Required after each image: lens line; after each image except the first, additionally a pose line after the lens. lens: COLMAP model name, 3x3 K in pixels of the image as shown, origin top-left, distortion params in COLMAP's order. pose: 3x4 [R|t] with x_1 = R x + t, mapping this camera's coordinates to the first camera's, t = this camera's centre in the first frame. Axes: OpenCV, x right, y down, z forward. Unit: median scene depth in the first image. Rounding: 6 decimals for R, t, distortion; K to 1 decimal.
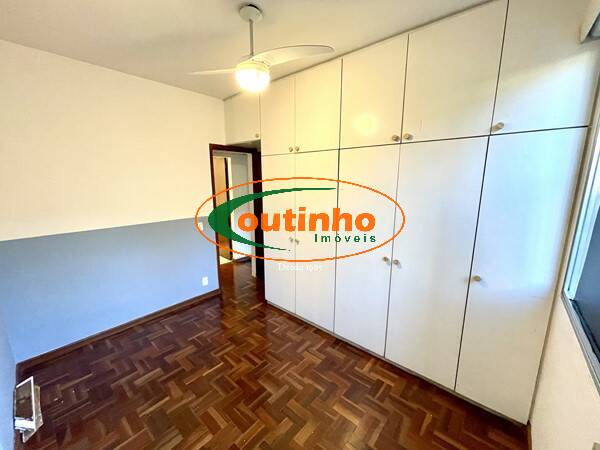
lens RADIAL K [[242.1, 0, 301.7], [0, 242.1, 225.1], [0, 0, 1]] dist [0.002094, 0.000380]
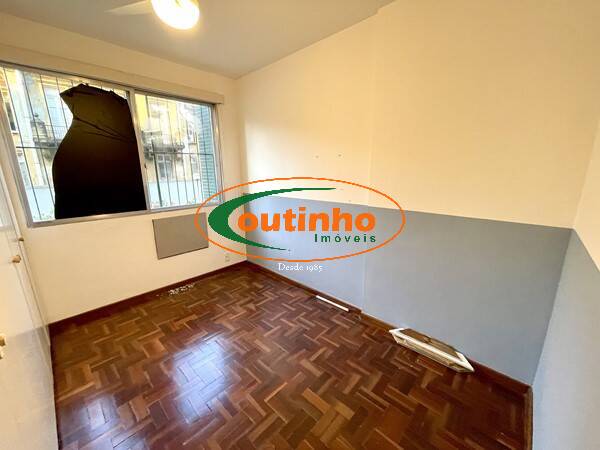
lens RADIAL K [[242.1, 0, 301.7], [0, 242.1, 225.1], [0, 0, 1]] dist [0.002094, 0.000380]
pose [[-0.998975, -0.001308, 0.045253, -0.487795], [0.017288, 0.912807, 0.408025, -0.215087], [-0.041841, 0.408389, -0.911848, 1.511420]]
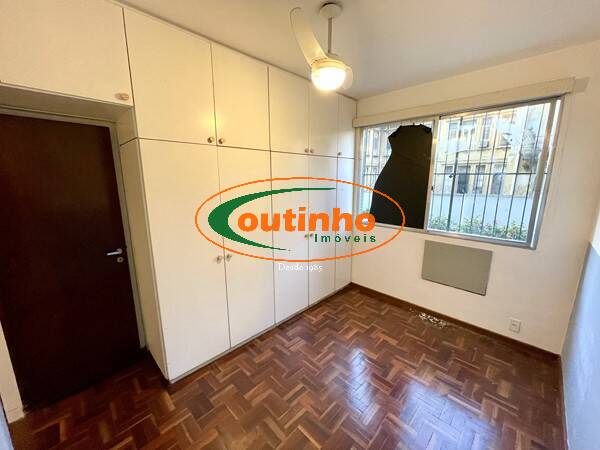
lens RADIAL K [[242.1, 0, 301.7], [0, 242.1, 225.1], [0, 0, 1]] dist [0.002094, 0.000380]
pose [[0.069853, -0.193369, 0.978636, -0.980258], [0.188992, 0.965831, 0.177349, -0.168311], [-0.979491, 0.172566, 0.104011, 0.845289]]
